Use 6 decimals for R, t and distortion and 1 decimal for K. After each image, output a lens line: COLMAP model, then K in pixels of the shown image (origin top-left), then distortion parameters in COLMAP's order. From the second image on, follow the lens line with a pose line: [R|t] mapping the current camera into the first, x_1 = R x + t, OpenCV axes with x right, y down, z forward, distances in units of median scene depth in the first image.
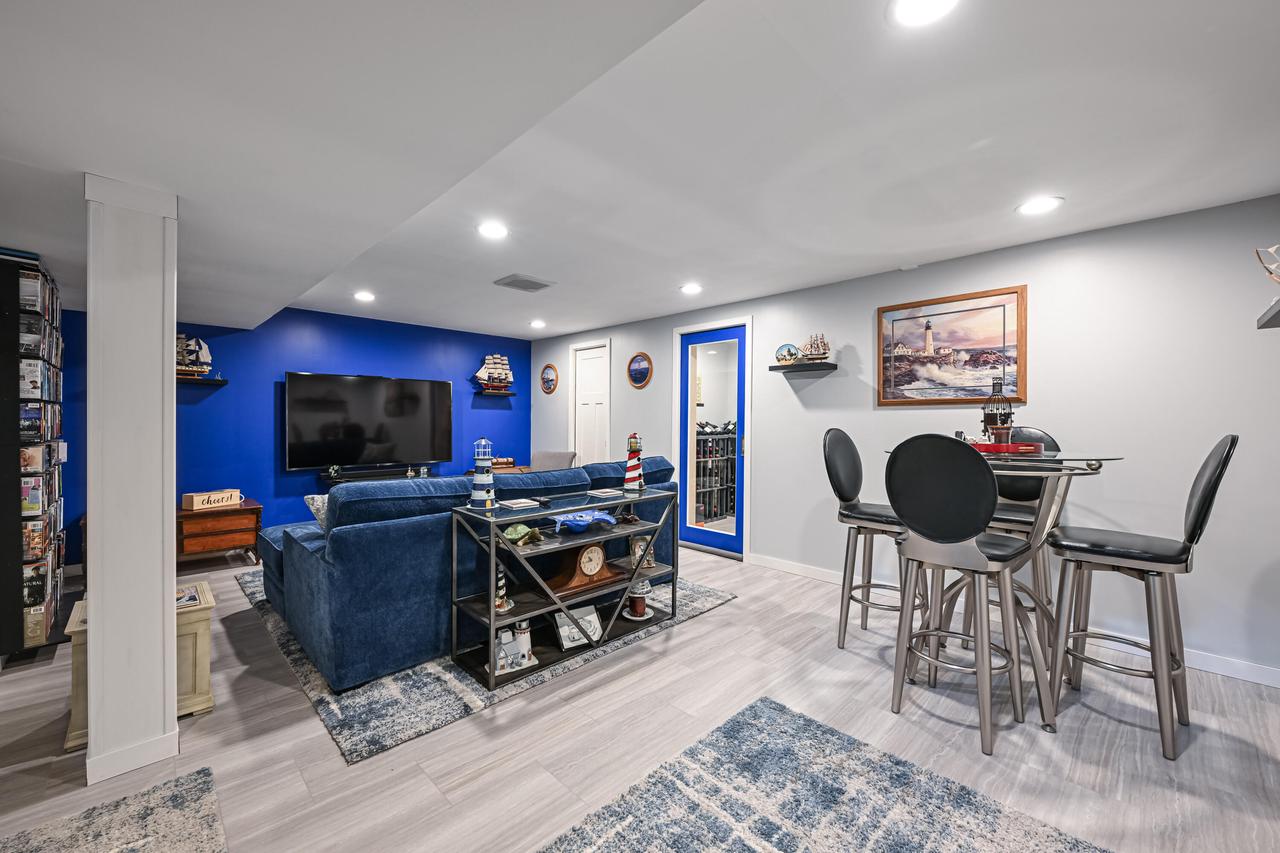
lens RADIAL K [[516.1, 0, 632.9], [0, 516.1, 429.3], [0, 0, 1]] dist [-0.005759, 0.000596]
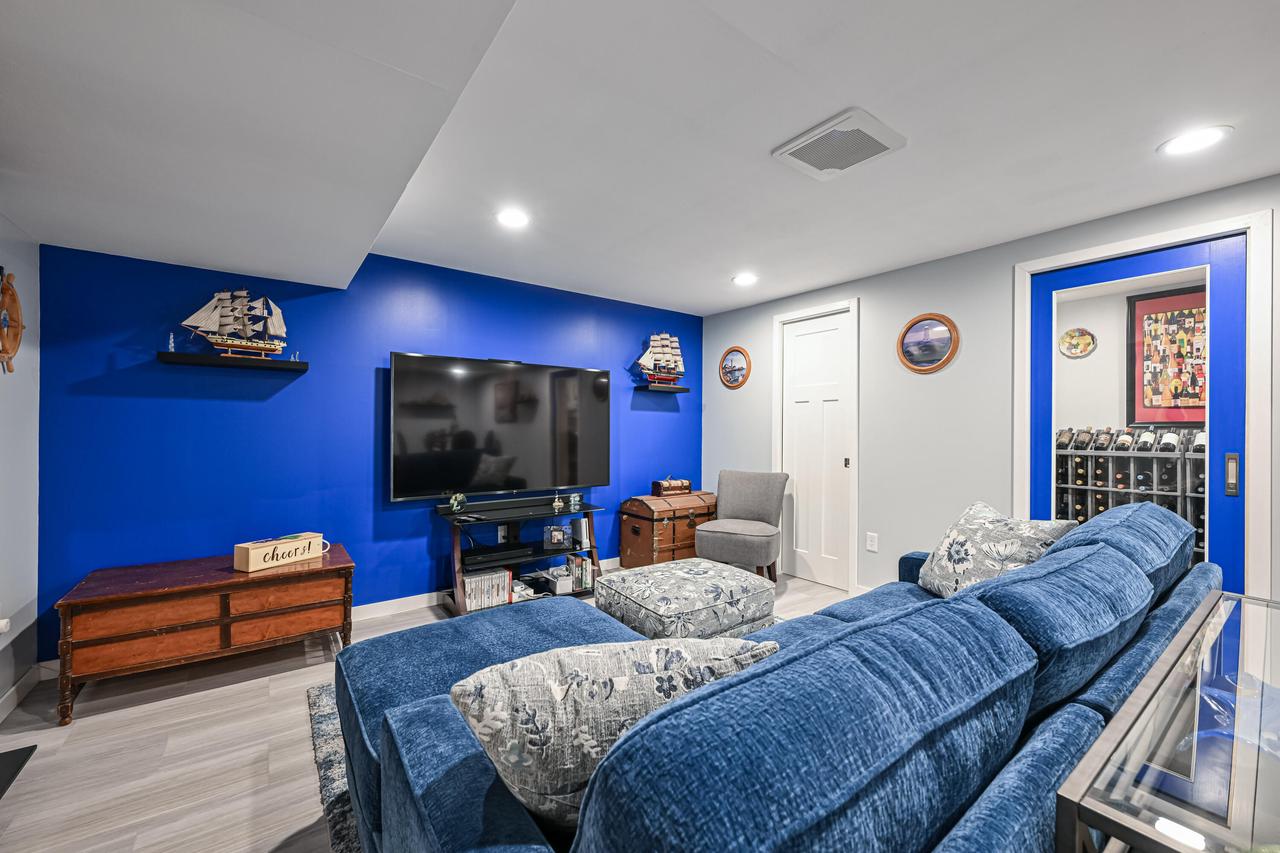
lens RADIAL K [[516.1, 0, 636.3], [0, 516.1, 431.5], [0, 0, 1]] dist [-0.005759, 0.000596]
pose [[0.989236, 0.000373, -0.146331, -0.230397], [-0.002319, 0.999911, -0.013128, -0.001314], [0.146313, 0.013326, 0.989149, 0.340858]]
